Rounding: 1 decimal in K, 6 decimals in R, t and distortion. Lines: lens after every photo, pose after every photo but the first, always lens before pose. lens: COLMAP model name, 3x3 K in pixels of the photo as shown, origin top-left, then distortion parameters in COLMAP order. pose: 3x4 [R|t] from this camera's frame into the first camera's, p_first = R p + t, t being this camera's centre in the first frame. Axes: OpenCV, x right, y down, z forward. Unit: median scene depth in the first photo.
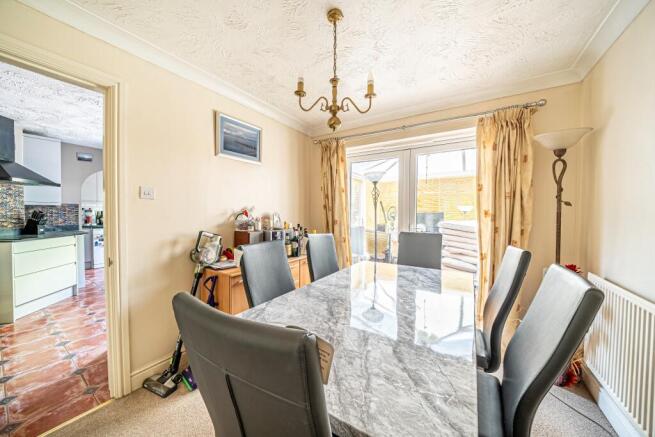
lens RADIAL K [[232.7, 0, 327.9], [0, 232.7, 218.3], [0, 0, 1]] dist [-0.014573, 0.000005]
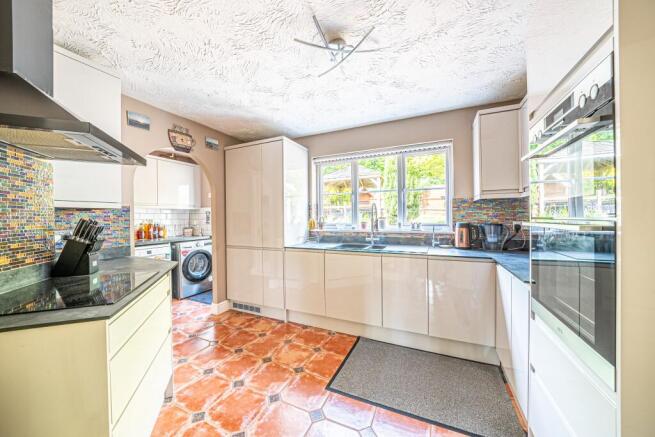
lens RADIAL K [[232.7, 0, 322.2], [0, 232.7, 220.0], [0, 0, 1]] dist [-0.014573, 0.000005]
pose [[0.991058, -0.025280, 0.131018, -1.199549], [0.026251, 0.999639, -0.005687, -0.024342], [-0.130827, 0.009075, 0.991364, 0.679093]]
